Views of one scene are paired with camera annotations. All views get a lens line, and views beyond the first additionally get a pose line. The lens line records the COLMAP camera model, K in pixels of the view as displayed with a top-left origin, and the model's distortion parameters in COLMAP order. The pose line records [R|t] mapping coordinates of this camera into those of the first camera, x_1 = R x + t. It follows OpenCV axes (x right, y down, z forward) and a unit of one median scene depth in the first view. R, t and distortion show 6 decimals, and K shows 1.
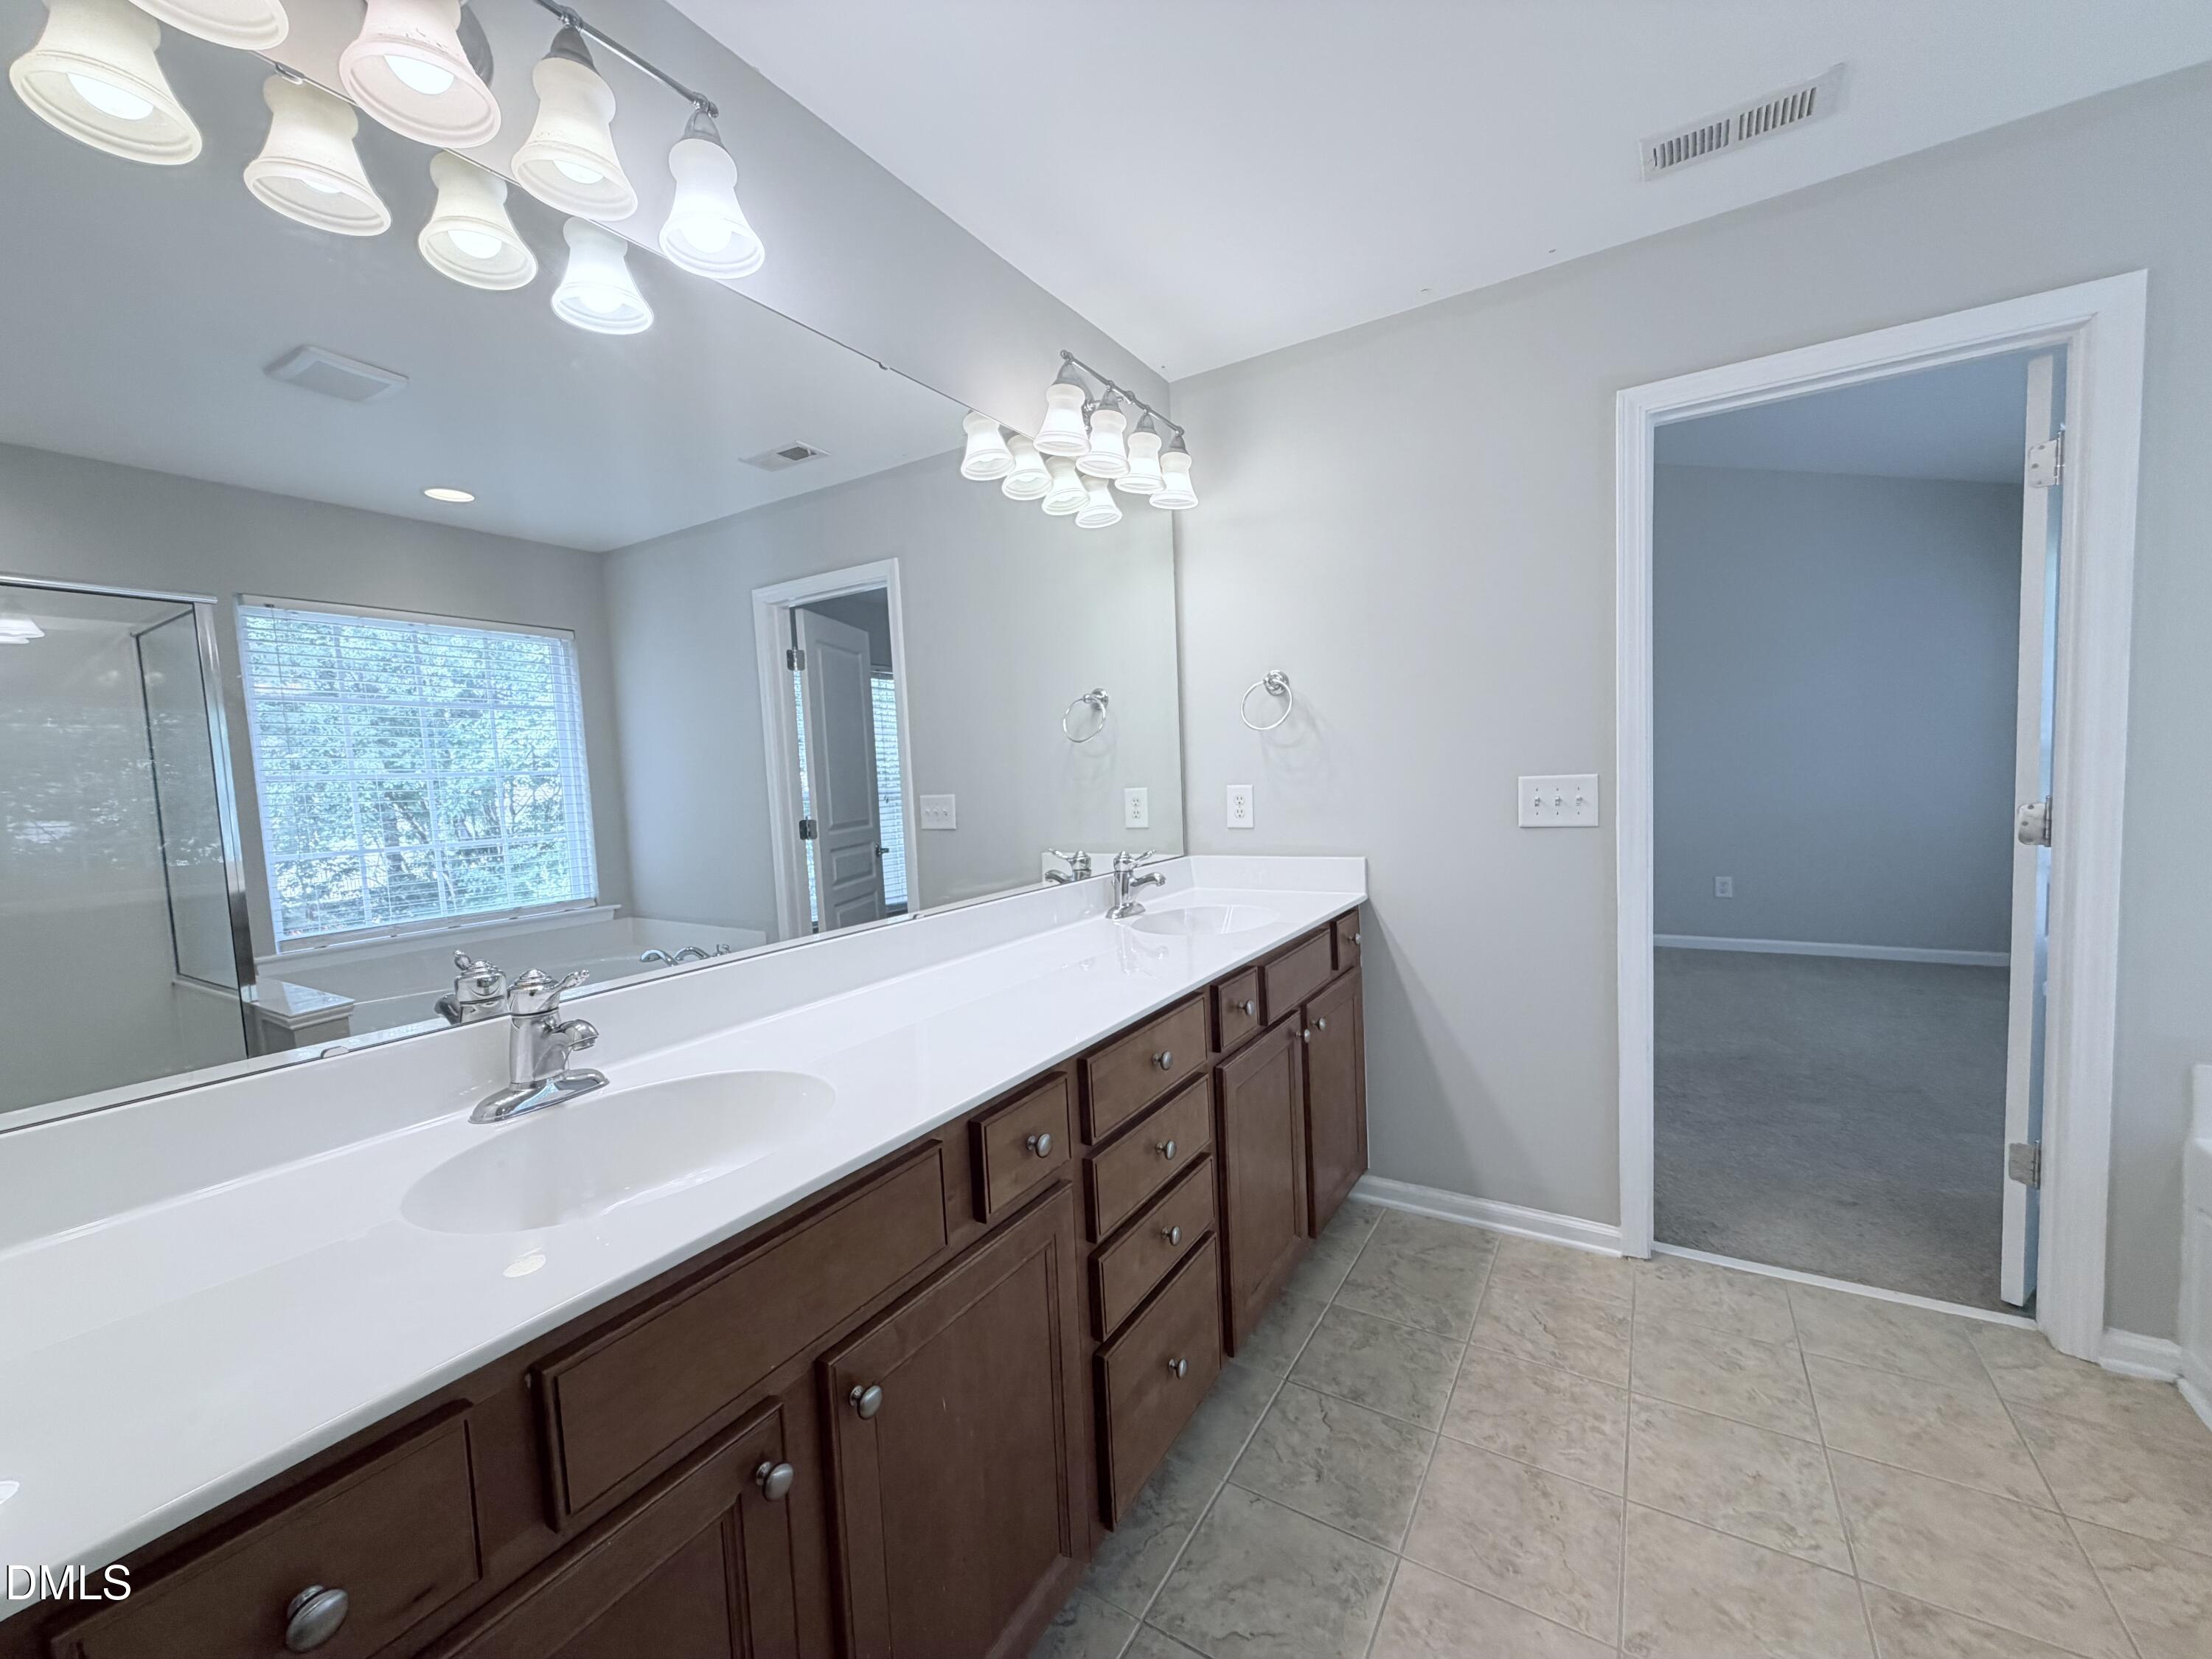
lens RADIAL K [[873.5, 0, 1098.5], [0, 873.5, 833.5], [0, 0, 1]] dist [-0.001149, 0.000154]
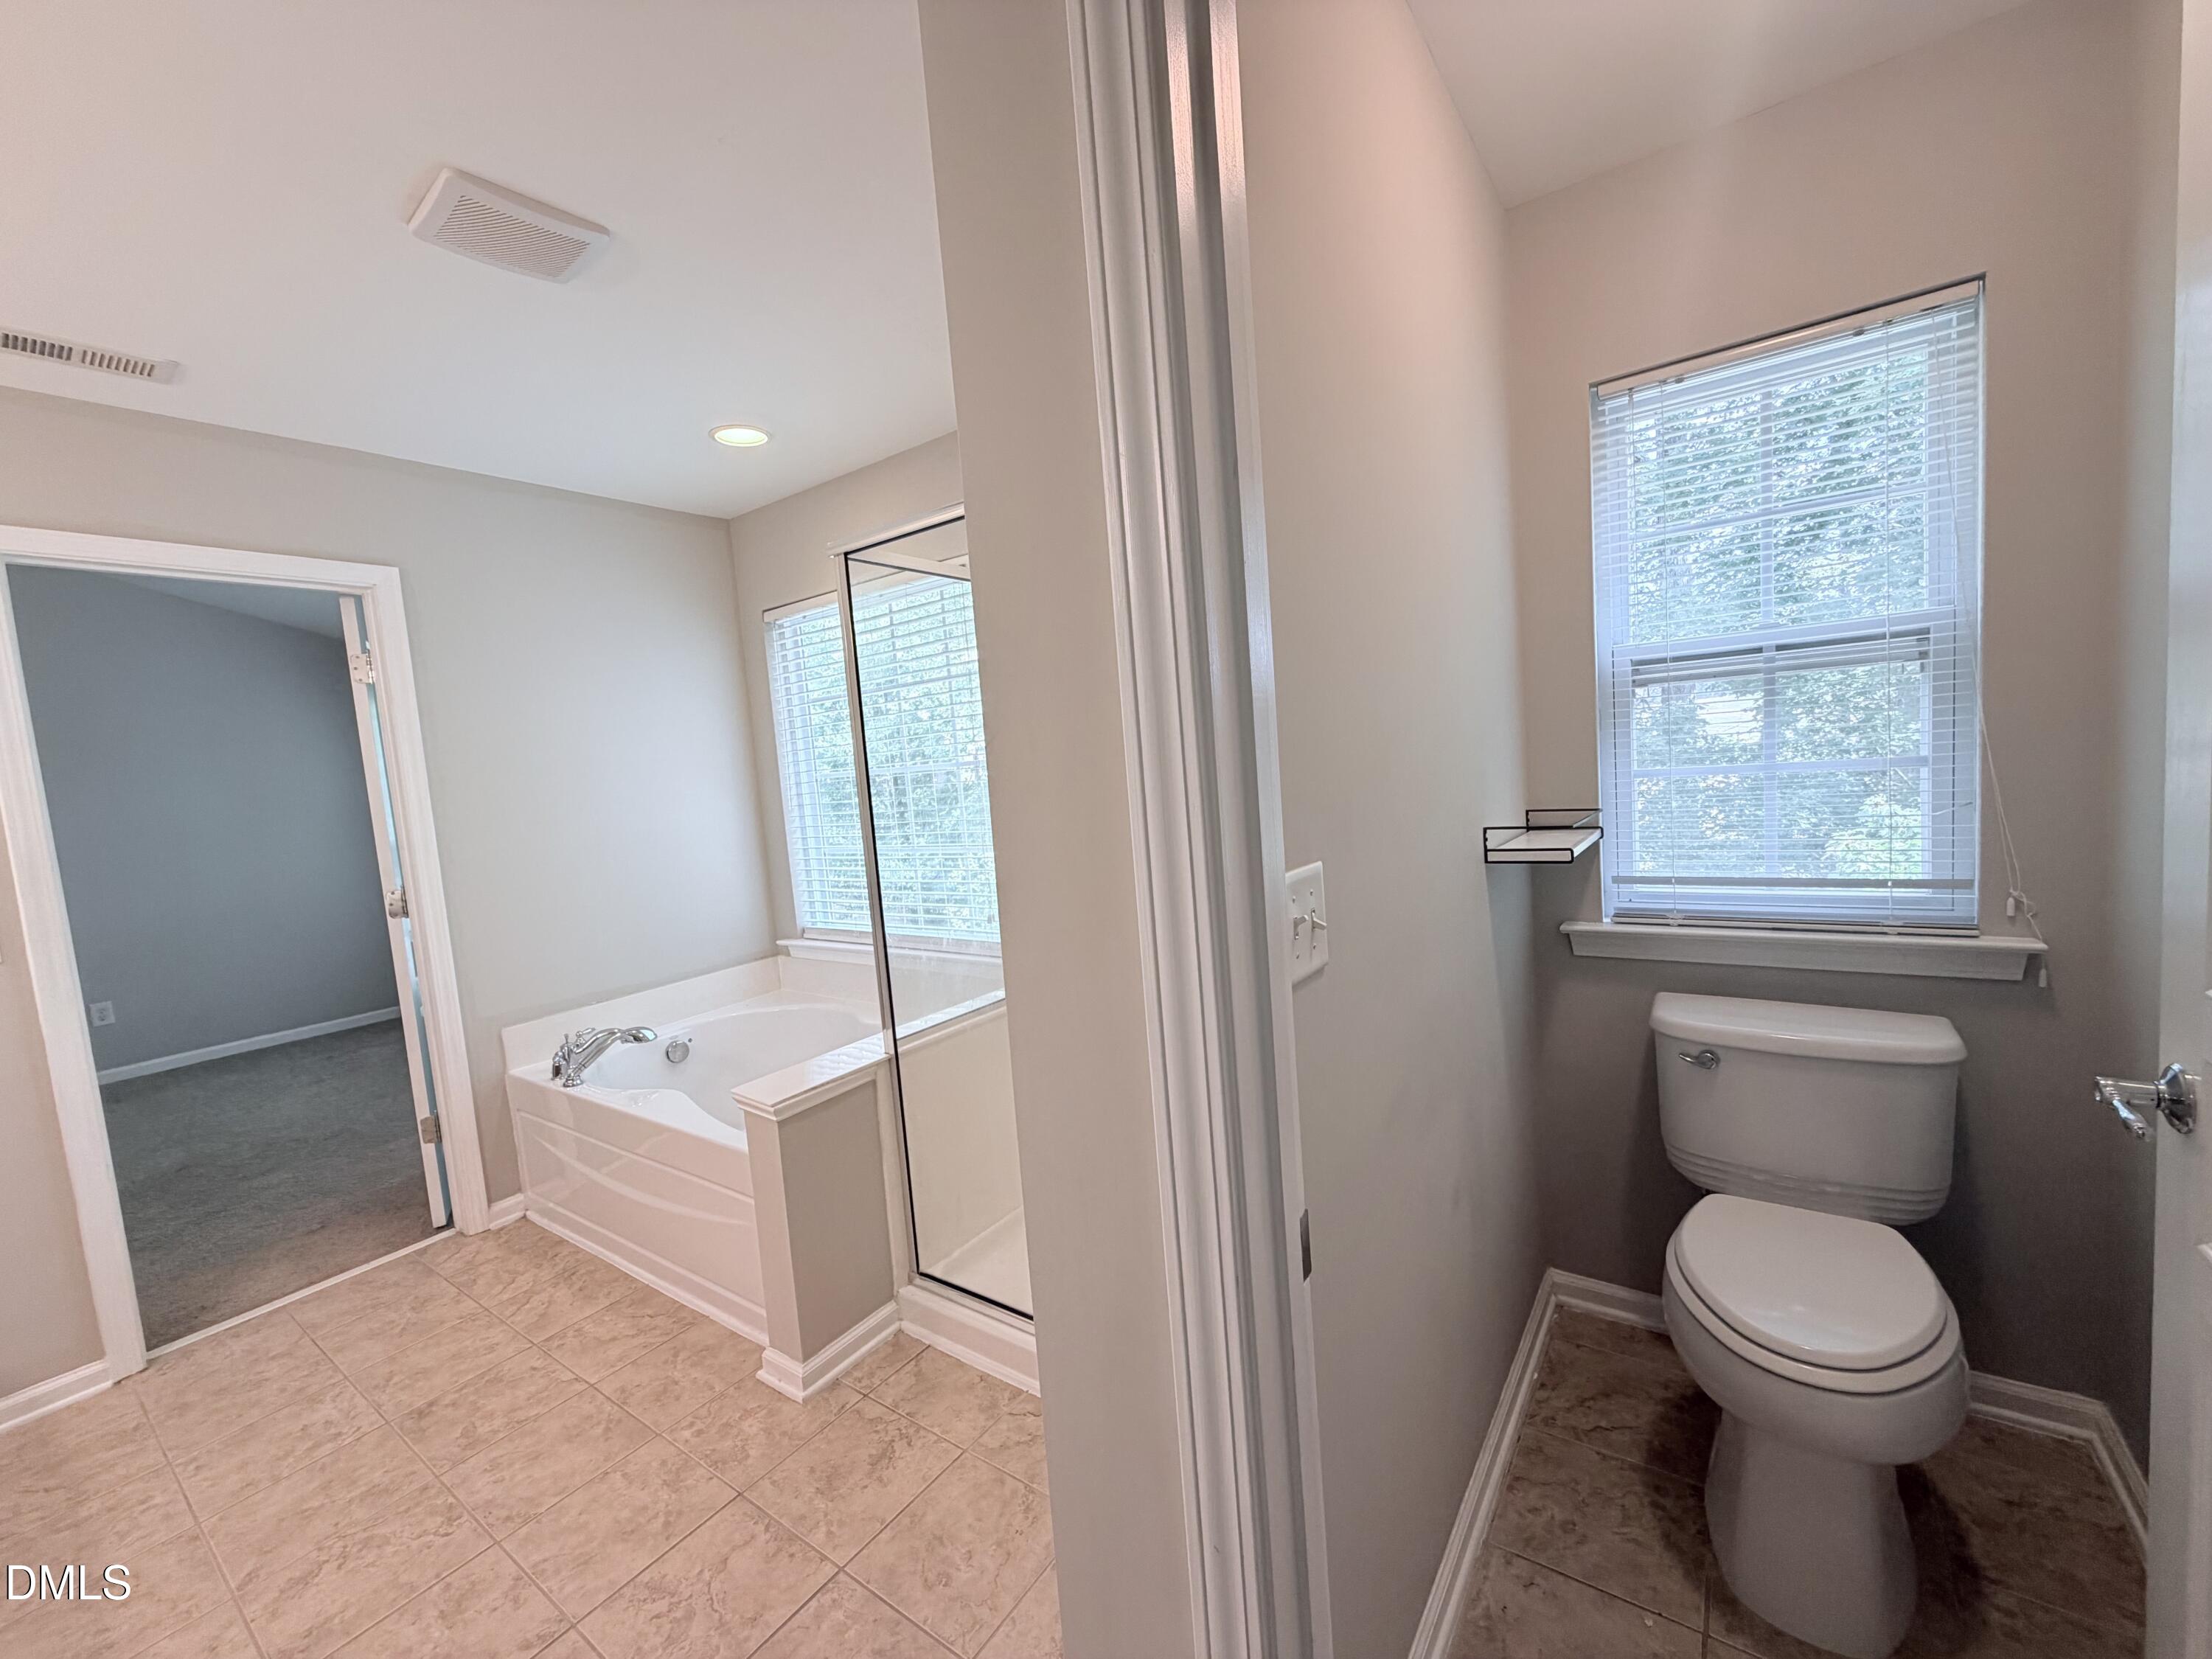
lens RADIAL K [[889.7, 0, 1098.8], [0, 889.7, 828.7], [0, 0, 1]] dist [-0.002354, 0.003102]
pose [[0.064765, -0.040559, 0.997076, -0.335587], [0.149970, 0.988221, 0.030457, -0.004356], [-0.986567, 0.147559, 0.070085, -0.288274]]
